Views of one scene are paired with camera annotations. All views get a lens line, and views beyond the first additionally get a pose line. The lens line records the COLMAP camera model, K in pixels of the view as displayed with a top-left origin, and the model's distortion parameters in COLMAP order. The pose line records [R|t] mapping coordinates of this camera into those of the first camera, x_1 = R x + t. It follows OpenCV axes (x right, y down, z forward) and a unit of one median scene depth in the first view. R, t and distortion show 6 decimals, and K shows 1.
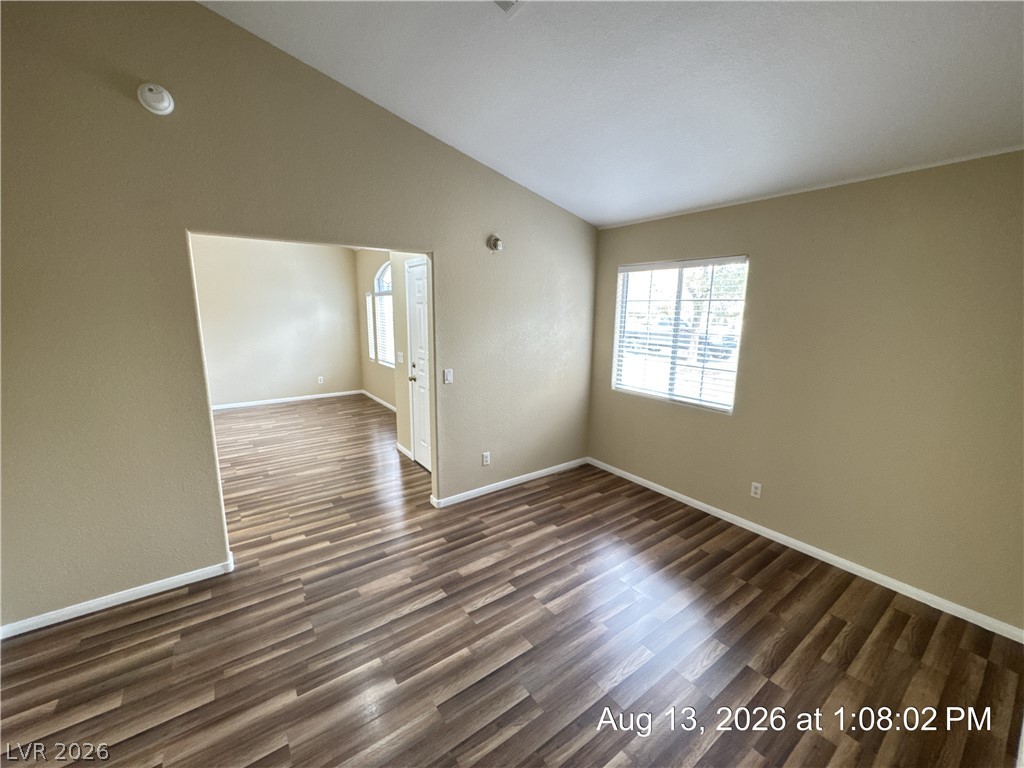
lens RADIAL K [[409.7, 0, 511.1], [0, 409.7, 391.8], [0, 0, 1]] dist [-0.003009, 0.000568]
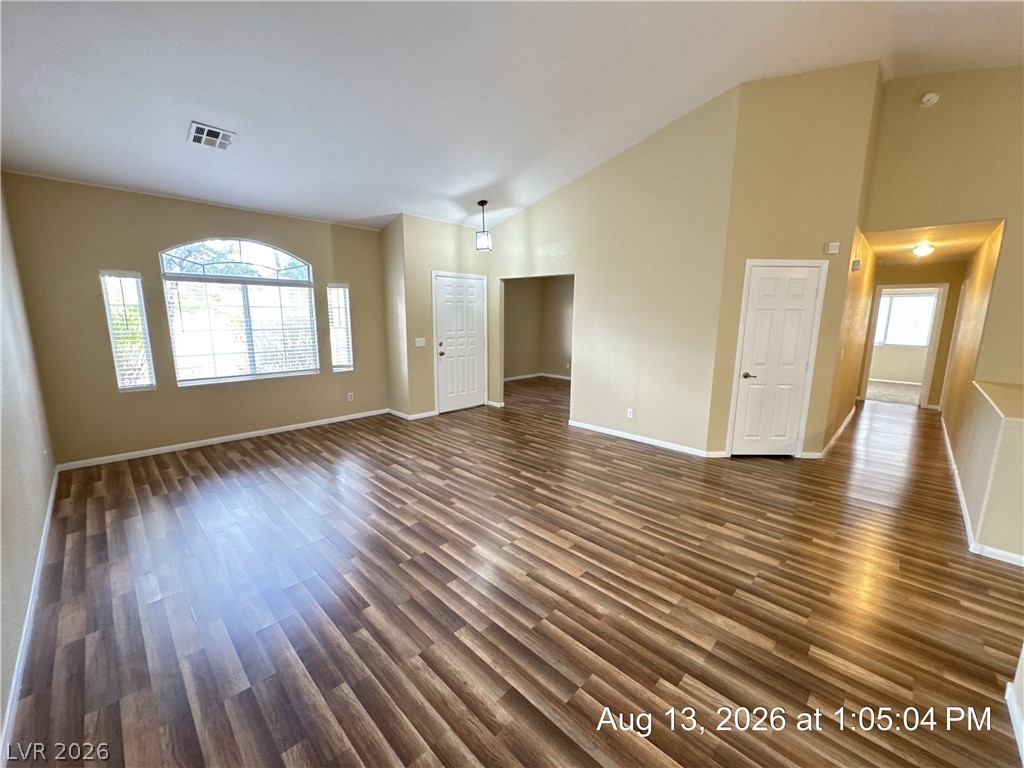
lens RADIAL K [[409.7, 0, 511.5], [0, 409.7, 388.6], [0, 0, 1]] dist [-0.003009, 0.000568]
pose [[-0.169052, -0.192547, 0.966616, -1.686321], [0.182980, 0.957551, 0.222743, -0.188982], [-0.968473, 0.214527, -0.126644, 0.963093]]
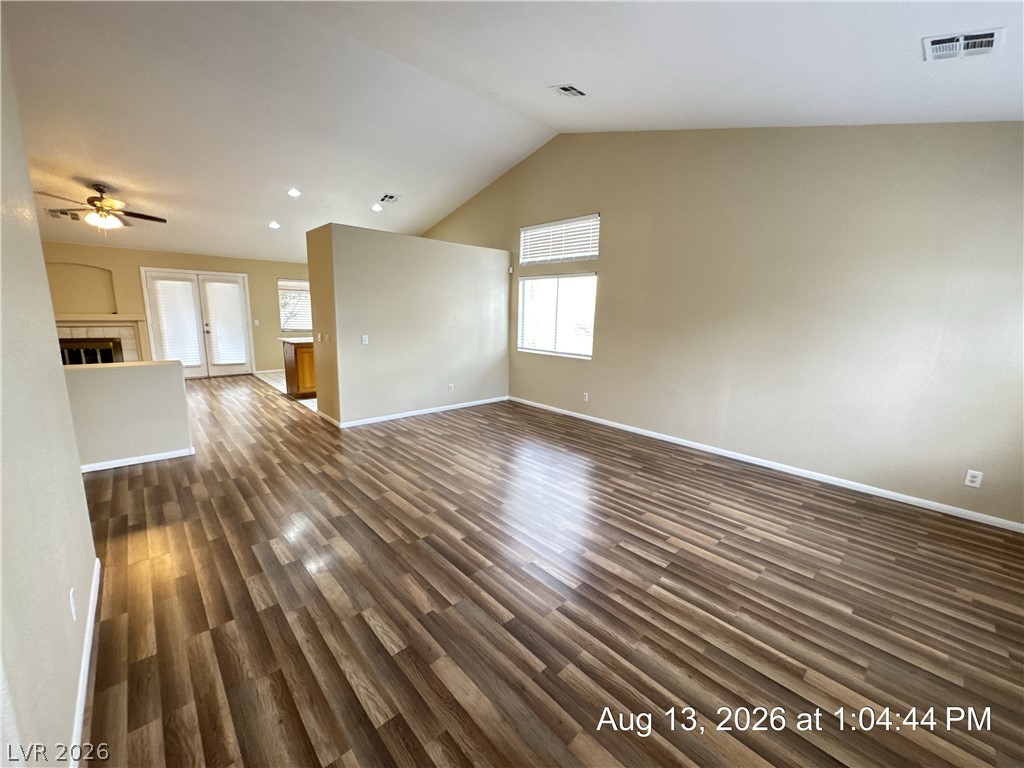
lens RADIAL K [[409.7, 0, 512.1], [0, 409.7, 384.6], [0, 0, 1]] dist [-0.003009, 0.000568]
pose [[0.119059, 0.170275, -0.978178, -0.220303], [-0.220748, 0.965067, 0.141124, -0.134517], [0.968037, 0.199128, 0.152488, 0.793883]]
